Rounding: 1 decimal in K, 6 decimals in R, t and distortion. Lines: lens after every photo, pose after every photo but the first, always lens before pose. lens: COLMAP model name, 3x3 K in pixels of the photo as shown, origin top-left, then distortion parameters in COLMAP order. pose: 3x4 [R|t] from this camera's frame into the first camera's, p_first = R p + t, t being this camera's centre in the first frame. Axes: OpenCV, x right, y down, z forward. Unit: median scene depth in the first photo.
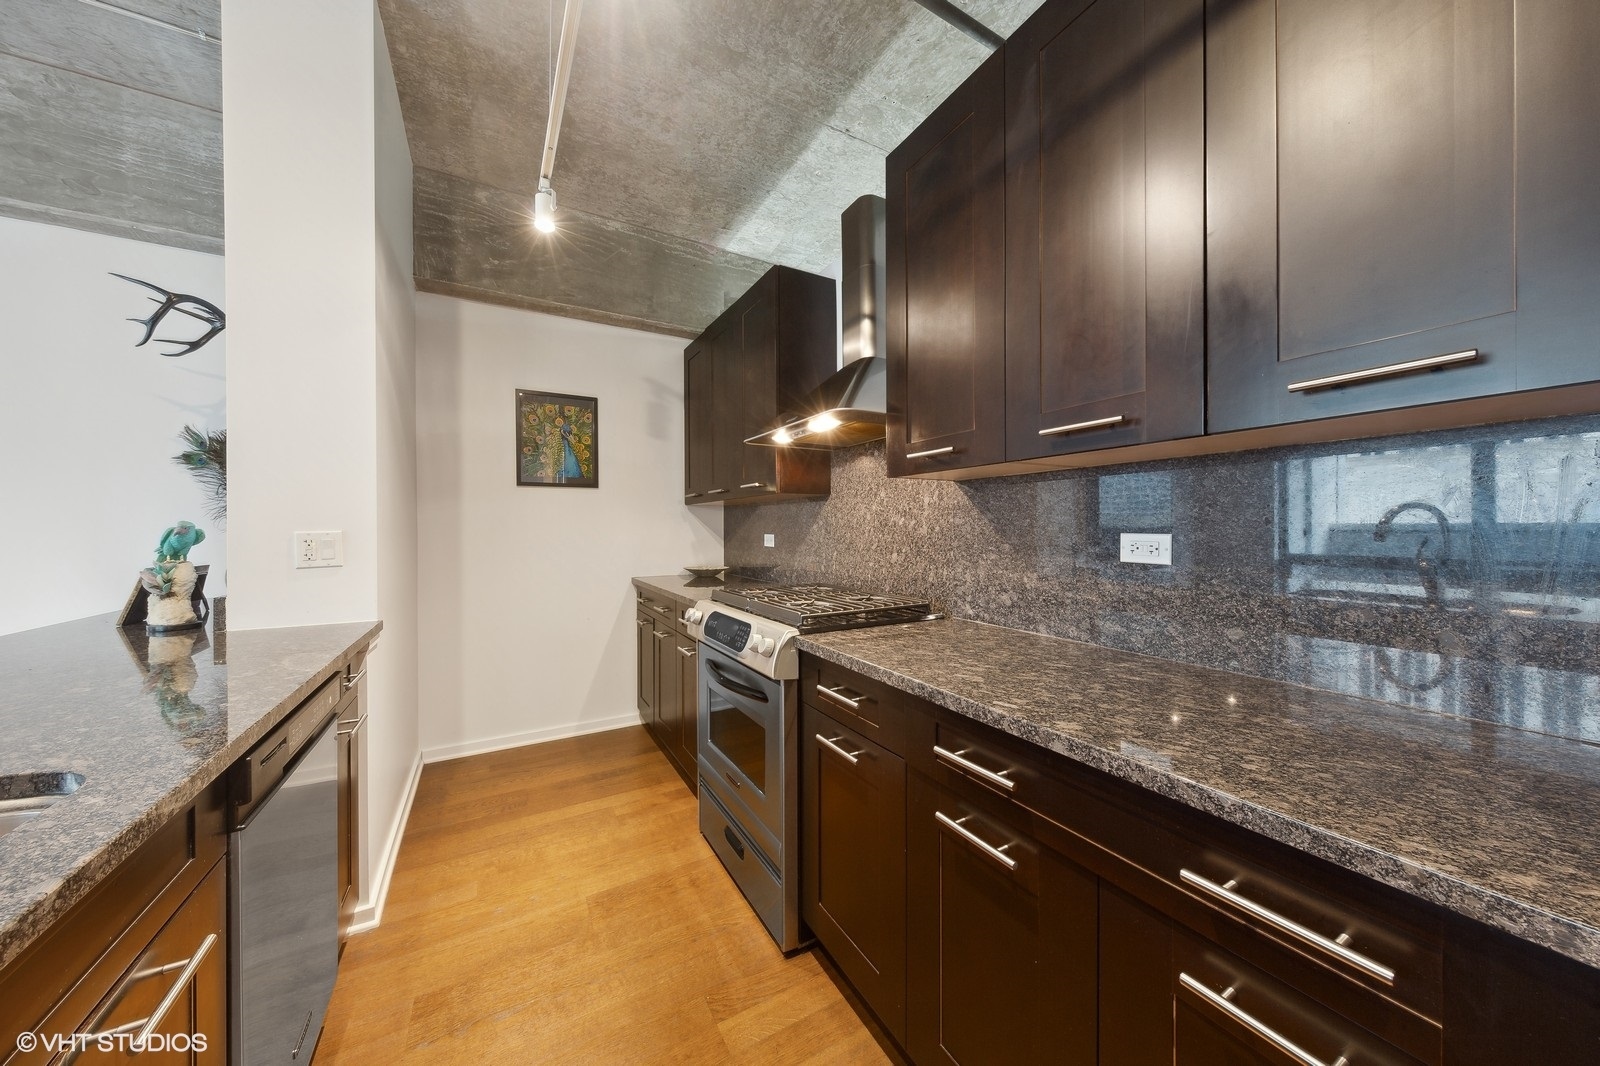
lens RADIAL K [[548.7, 0, 800.0], [0, 548.7, 533.0], [0, 0, 1]] dist [0.007542, -0.000071]
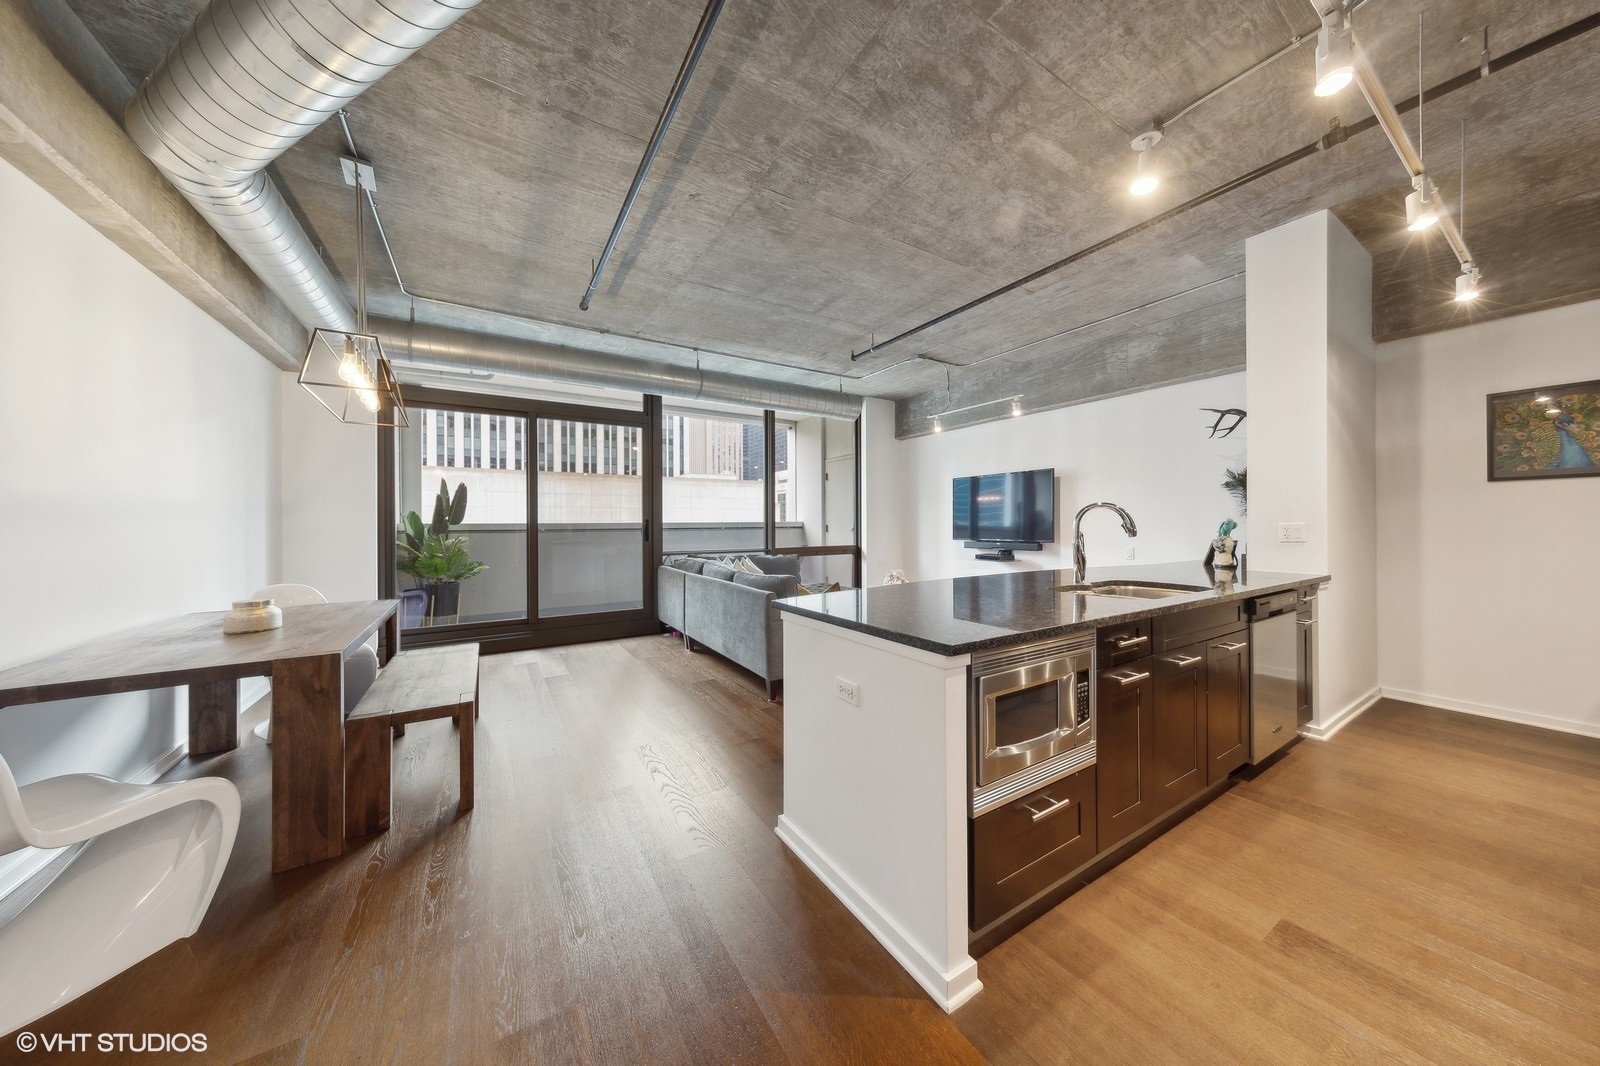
lens RADIAL K [[498.7, 0, 796.4], [0, 498.7, 523.0], [0, 0, 1]] dist [0.000607, 0.000002]
pose [[0.039055, 0.002669, -0.999233, 0.699292], [-0.000042, 0.999996, 0.002669, -0.006998], [0.999237, -0.000063, 0.039055, -0.694701]]
